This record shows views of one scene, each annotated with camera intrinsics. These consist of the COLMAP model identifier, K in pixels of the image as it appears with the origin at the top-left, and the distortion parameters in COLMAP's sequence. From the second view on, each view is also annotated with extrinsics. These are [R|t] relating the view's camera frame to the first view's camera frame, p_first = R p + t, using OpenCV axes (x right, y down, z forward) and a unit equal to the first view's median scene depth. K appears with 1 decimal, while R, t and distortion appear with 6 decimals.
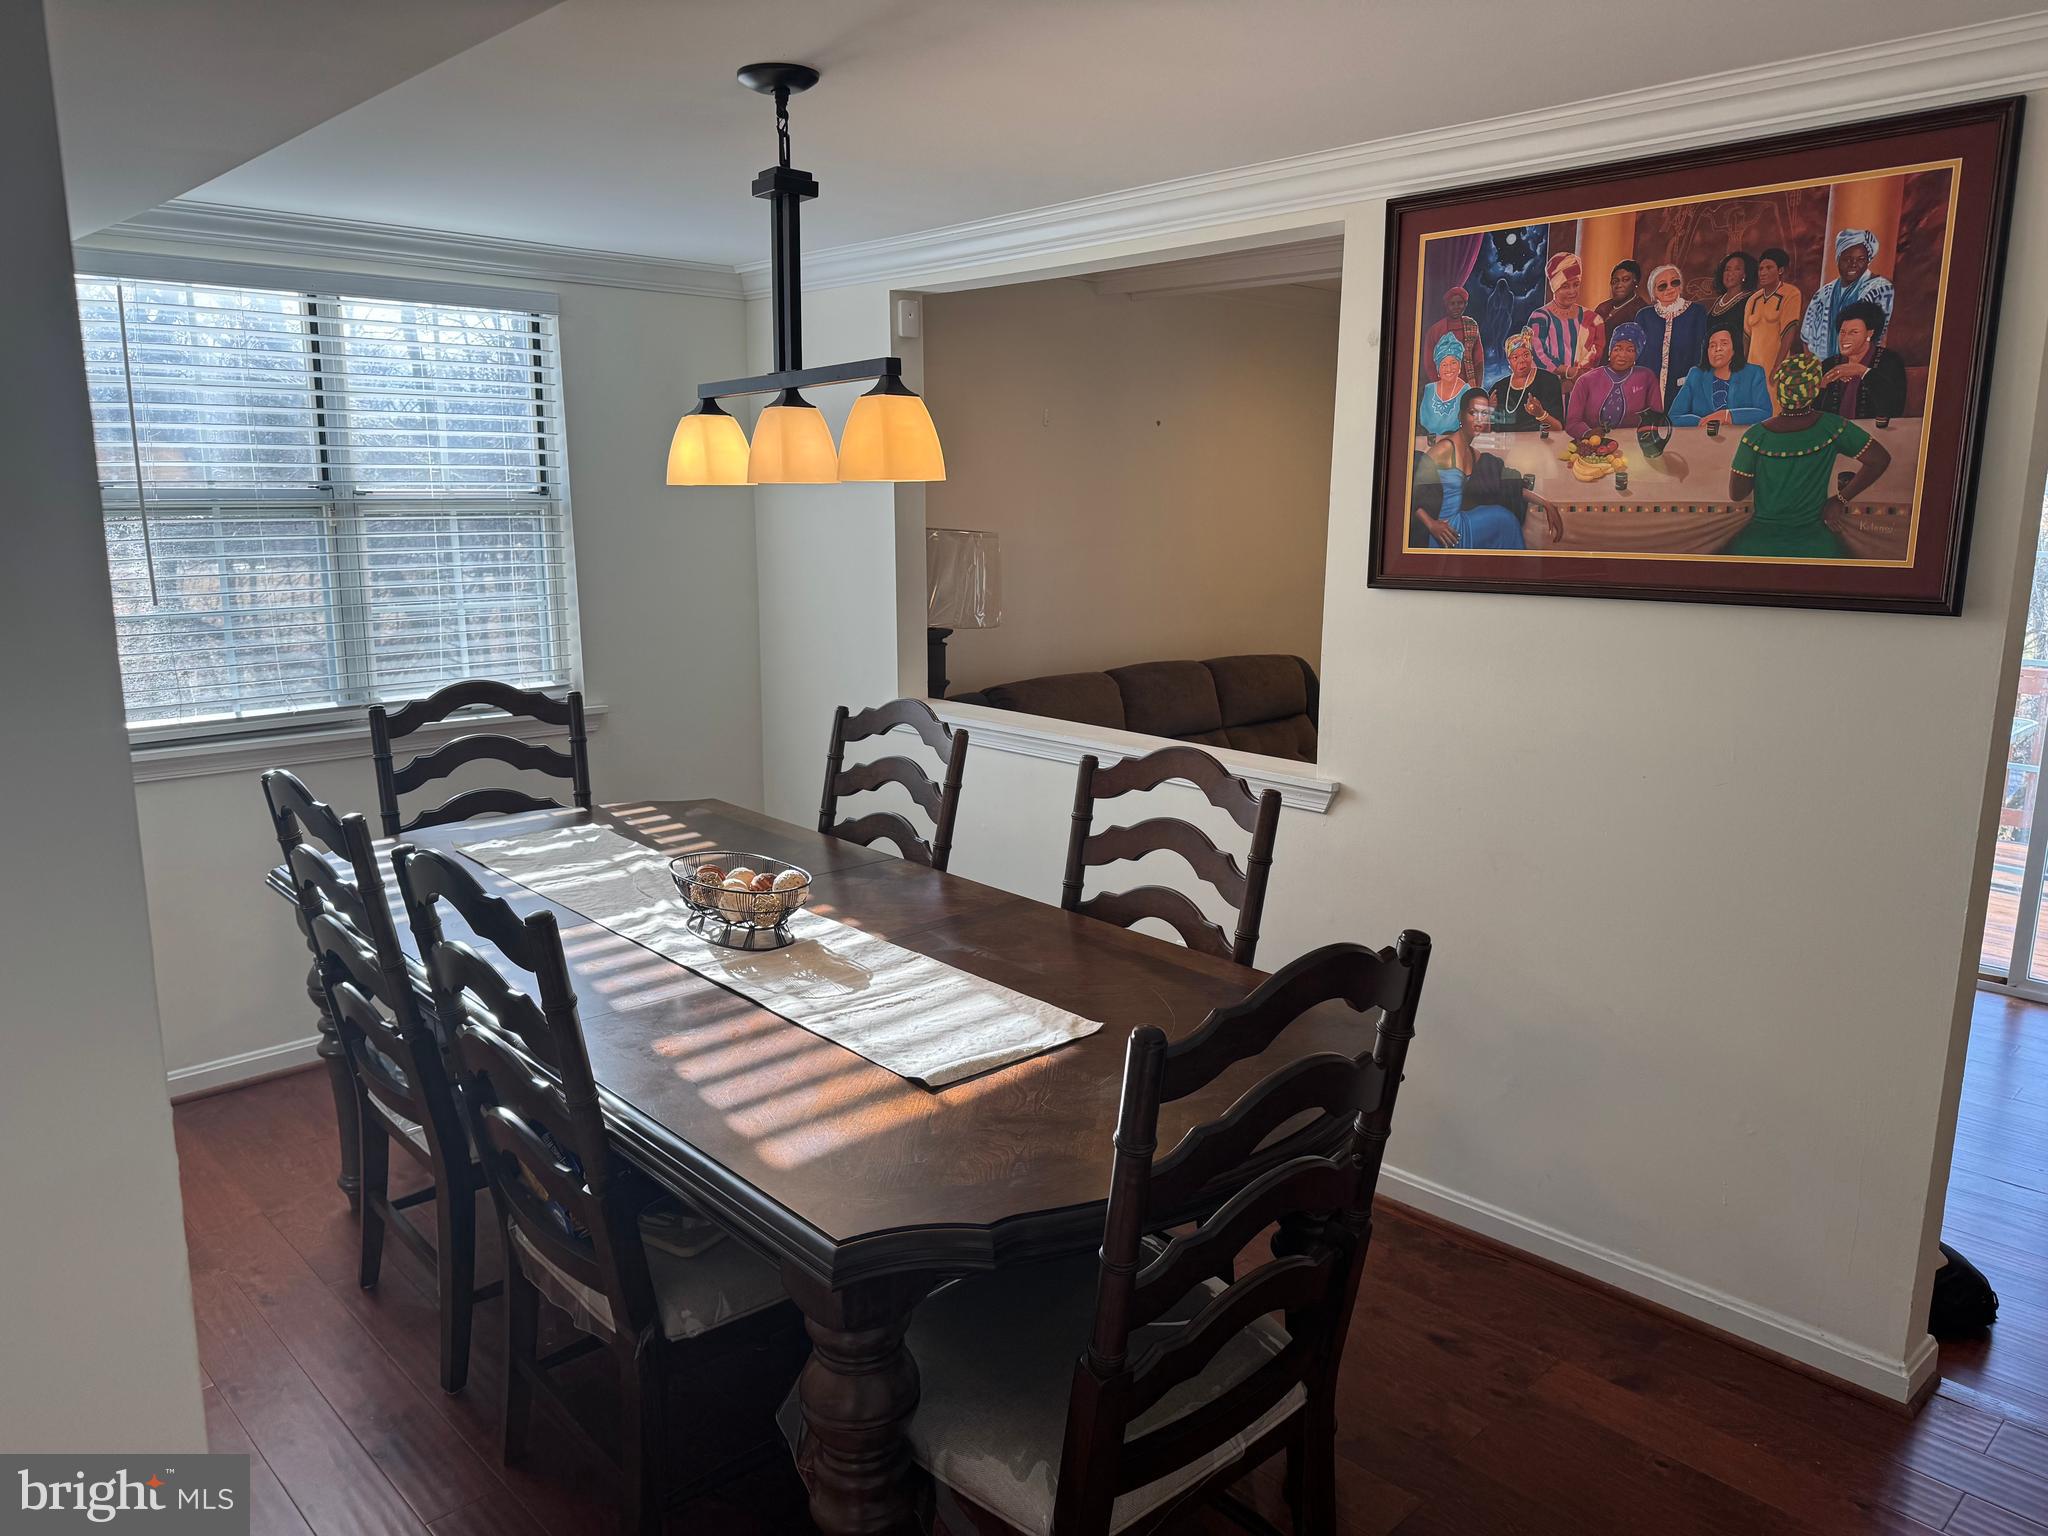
lens RADIAL K [[1442.0, 0, 1020.2], [0, 1442.0, 761.6], [0, 0, 1]] dist [0.070130, -0.097600]
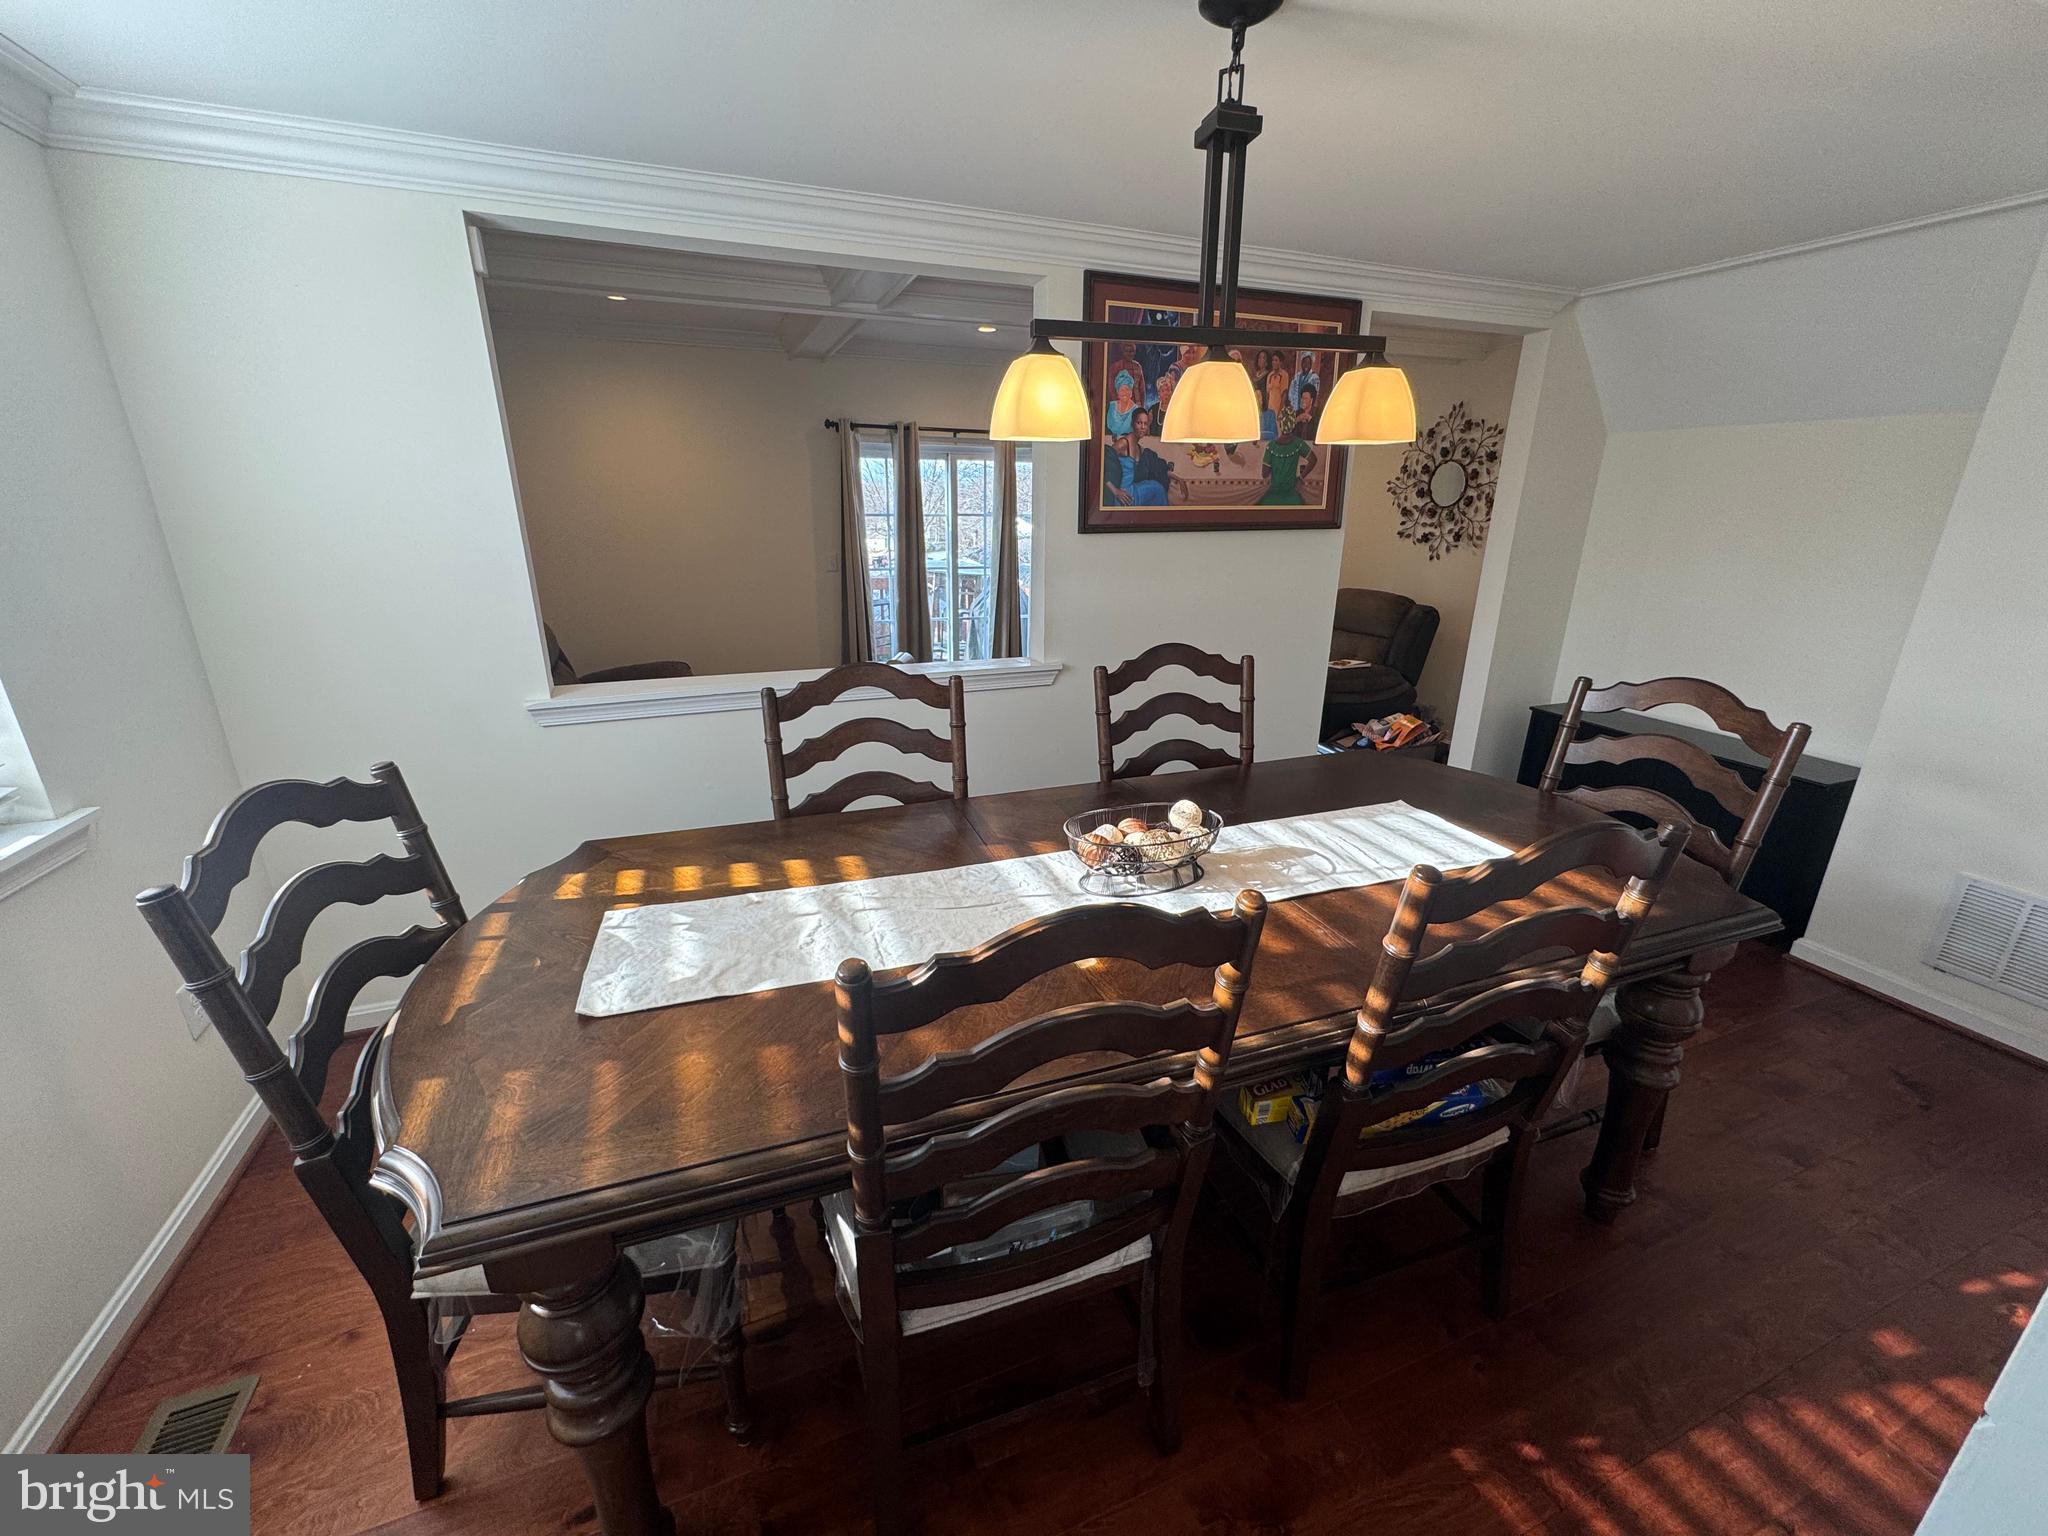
lens RADIAL K [[820.6, 0, 1024.5], [0, 820.6, 762.0], [0, 0, 1]] dist [-0.000704, 0.000004]
pose [[0.372398, -0.287316, 0.882479, -0.727403], [0.168251, 0.956017, 0.240258, -0.123394], [-0.912694, 0.059007, 0.404360, 0.811843]]
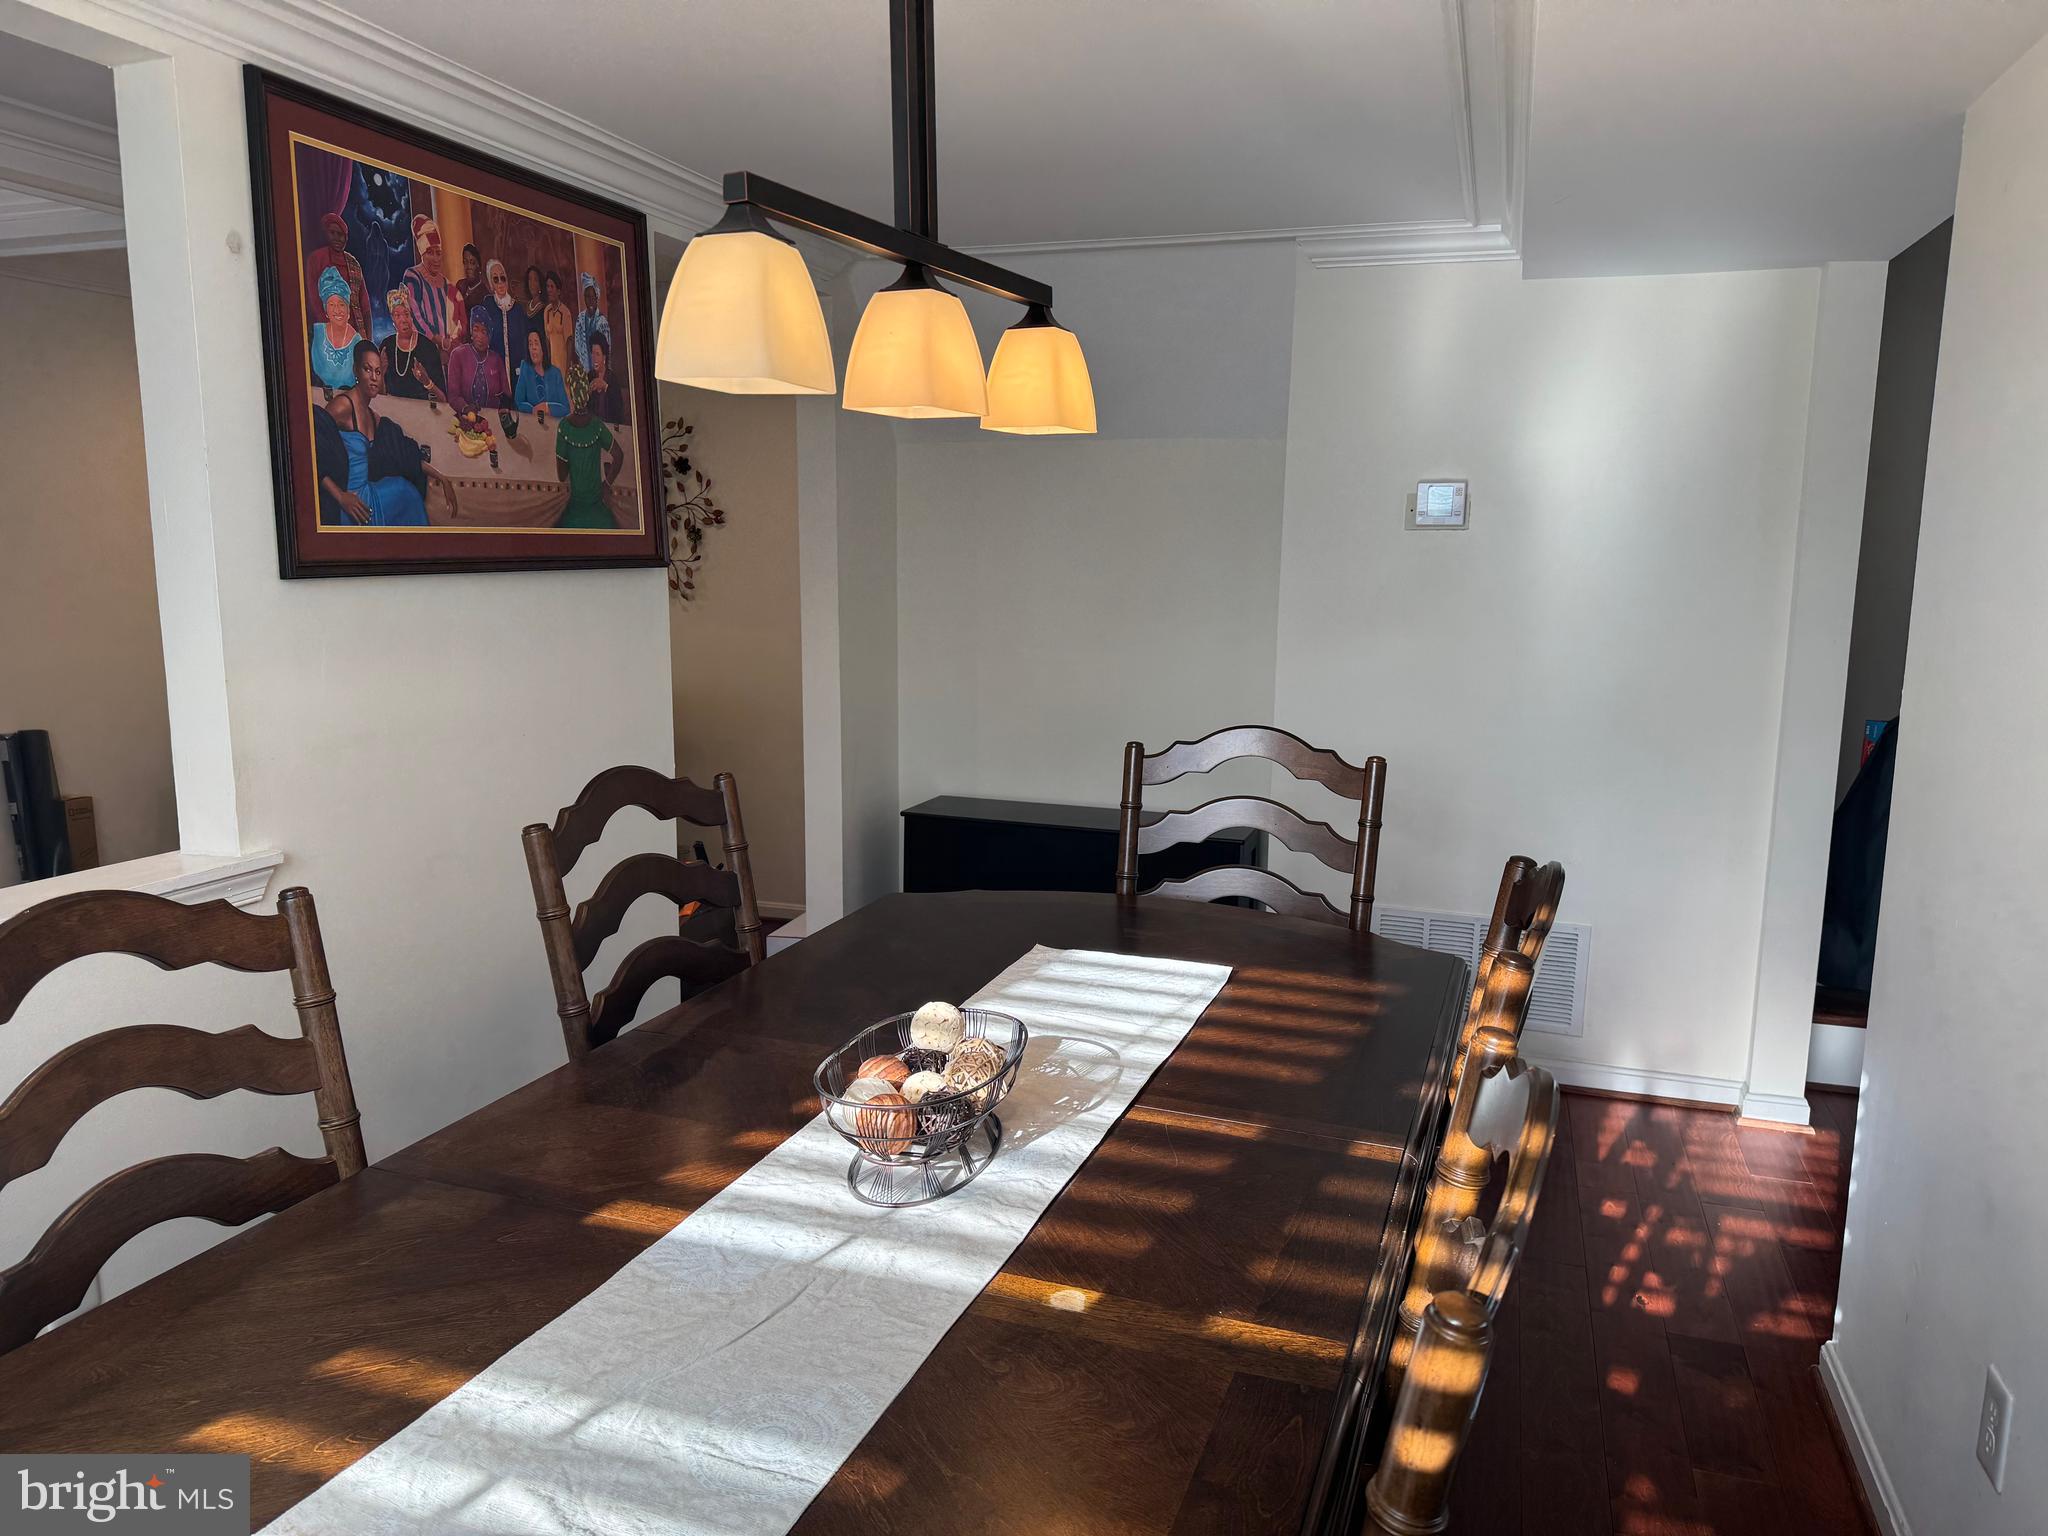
lens RADIAL K [[1442.0, 0, 1020.2], [0, 1442.0, 761.6], [0, 0, 1]] dist [0.070130, -0.097600]
pose [[-0.468949, -0.140418, 0.871992, -0.700488], [0.156920, 0.958328, 0.238711, -0.172917], [-0.869174, 0.248776, -0.427372, 1.162459]]
